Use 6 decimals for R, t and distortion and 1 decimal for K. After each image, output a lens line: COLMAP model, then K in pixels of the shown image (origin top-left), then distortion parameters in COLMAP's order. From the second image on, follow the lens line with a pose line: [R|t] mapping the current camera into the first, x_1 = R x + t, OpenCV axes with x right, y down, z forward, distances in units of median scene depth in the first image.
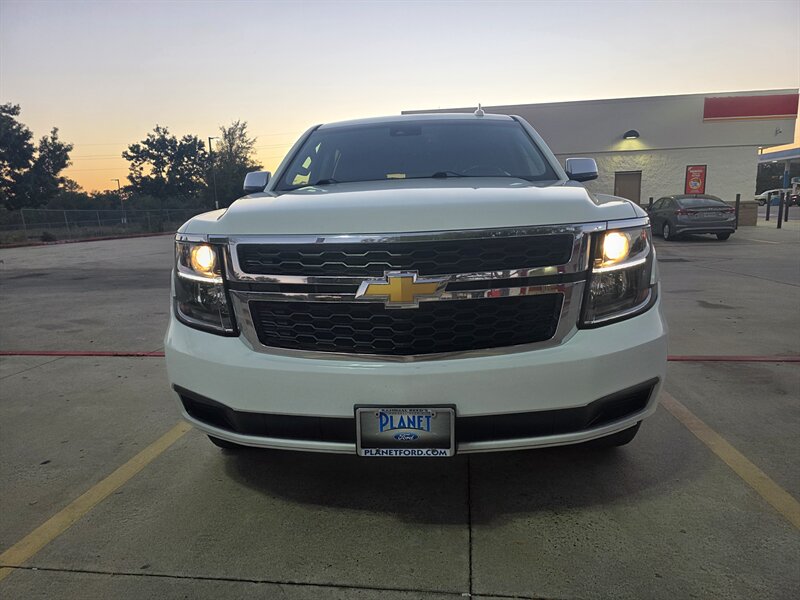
lens RADIAL K [[535.4, 0, 398.6], [0, 535.4, 302.4], [0, 0, 1]] dist [0.068052, -0.065826]
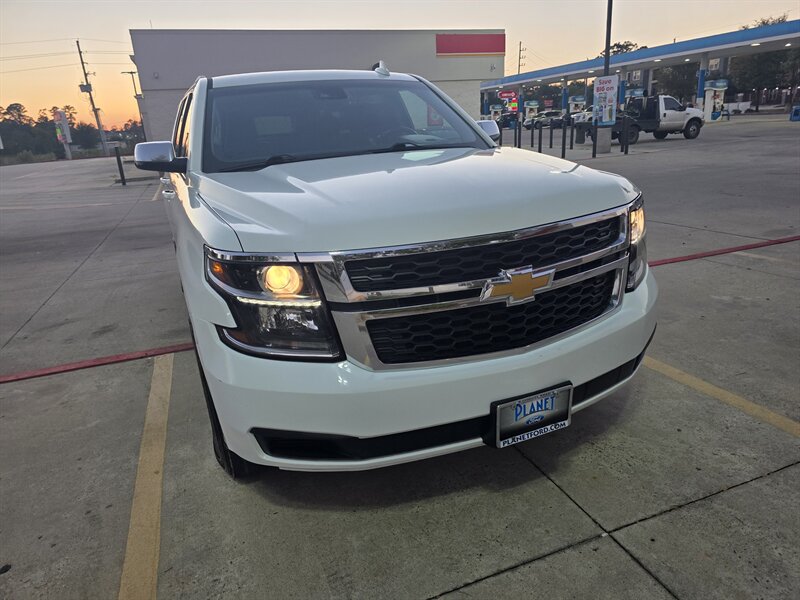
lens RADIAL K [[535.4, 0, 409.6], [0, 535.4, 292.2], [0, 0, 1]] dist [0.068052, -0.065826]
pose [[0.882828, -0.162109, 0.440835, -0.234274], [0.113666, 0.984392, 0.134363, -0.064341], [-0.455735, -0.068511, 0.887475, 0.061291]]
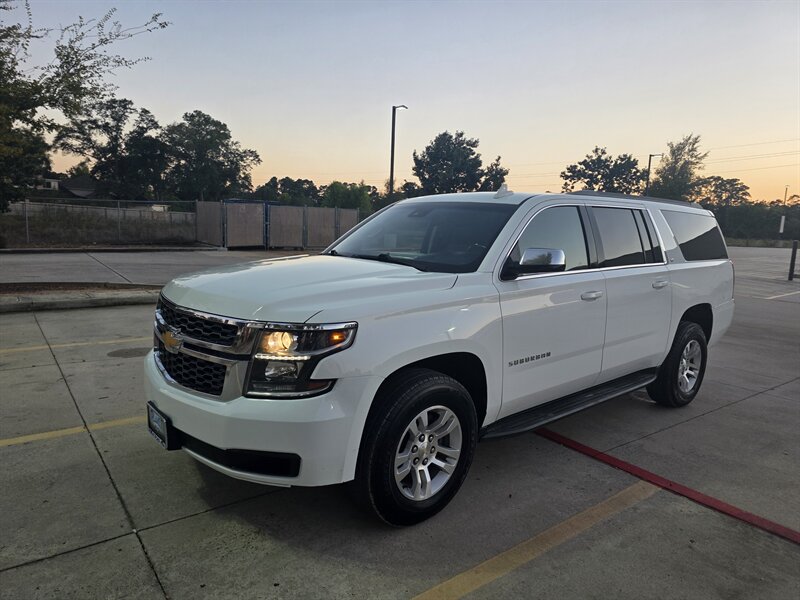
lens RADIAL K [[535.4, 0, 412.2], [0, 535.4, 289.7], [0, 0, 1]] dist [0.068052, -0.065826]
pose [[0.706584, 0.145502, -0.692508, 0.598973], [-0.174823, 0.984190, 0.028411, -0.127374], [0.685693, 0.100991, 0.720850, 0.107110]]
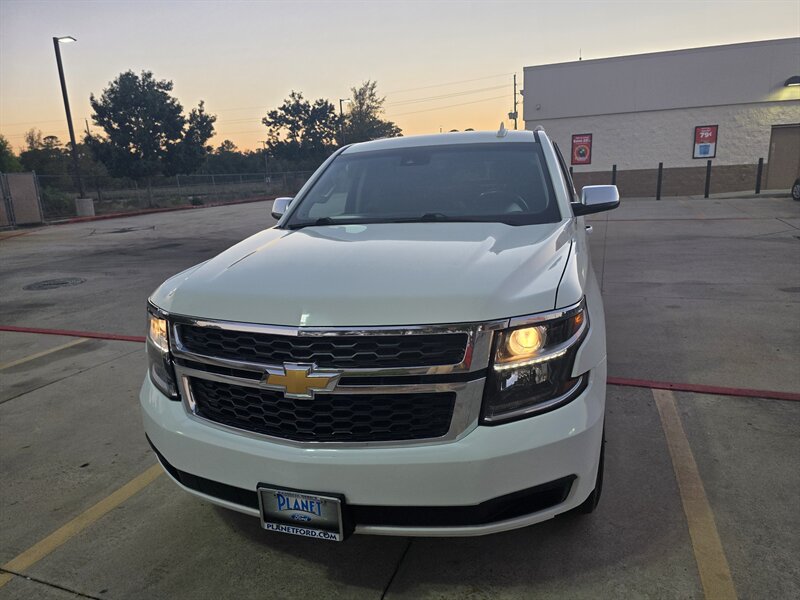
lens RADIAL K [[535.4, 0, 408.4], [0, 535.4, 294.6], [0, 0, 1]] dist [0.068052, -0.065826]
pose [[0.974815, 0.036271, -0.220047, 0.160912], [-0.020680, 0.997136, 0.072748, -0.100353], [0.222055, -0.066365, 0.972773, 0.009547]]
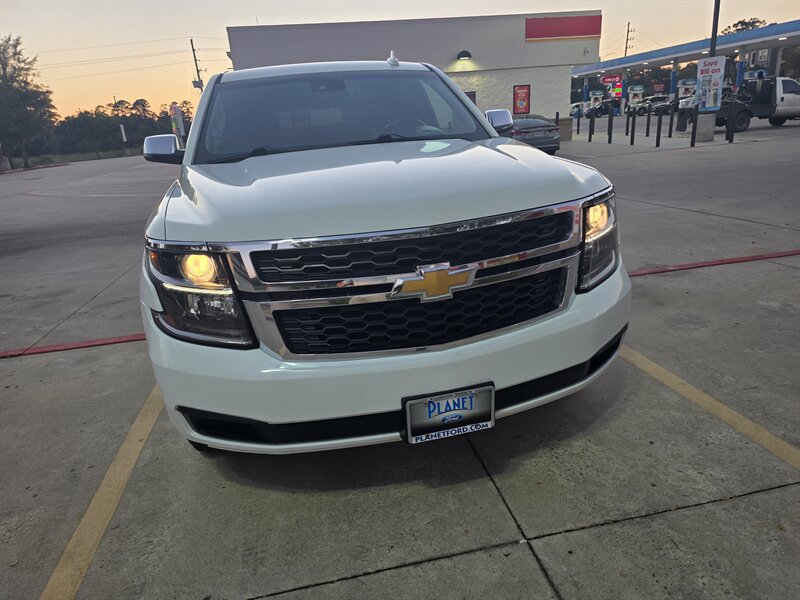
lens RADIAL K [[535.4, 0, 410.3], [0, 535.4, 301.8], [0, 0, 1]] dist [0.068052, -0.065826]
pose [[0.948159, -0.137025, 0.286738, -0.122720], [0.097056, 0.984017, 0.149303, -0.052438], [-0.302613, -0.113734, 0.946303, 0.015488]]
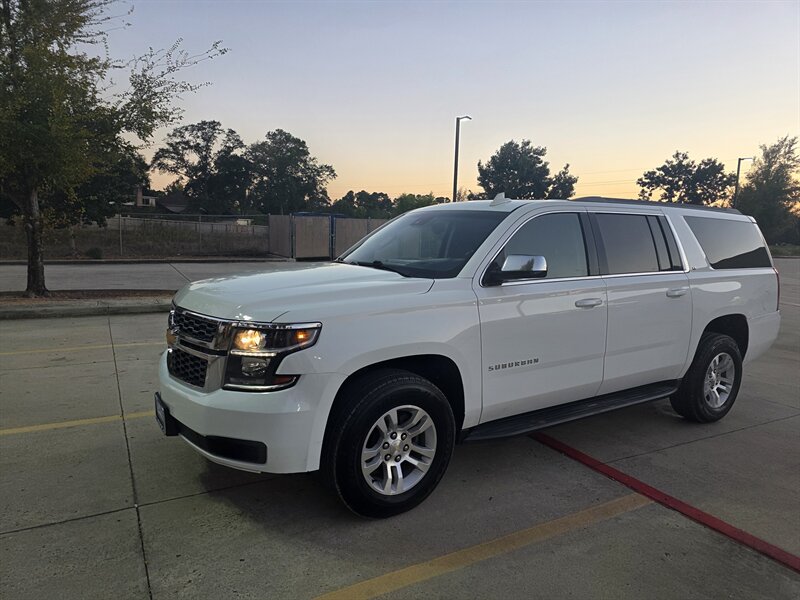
lens RADIAL K [[535.4, 0, 408.3], [0, 535.4, 298.4], [0, 0, 1]] dist [0.068052, -0.065826]
pose [[0.599366, 0.148126, -0.786650, 0.694256], [-0.178952, 0.982652, 0.048686, -0.140016], [0.780215, 0.111592, 0.615476, 0.172434]]
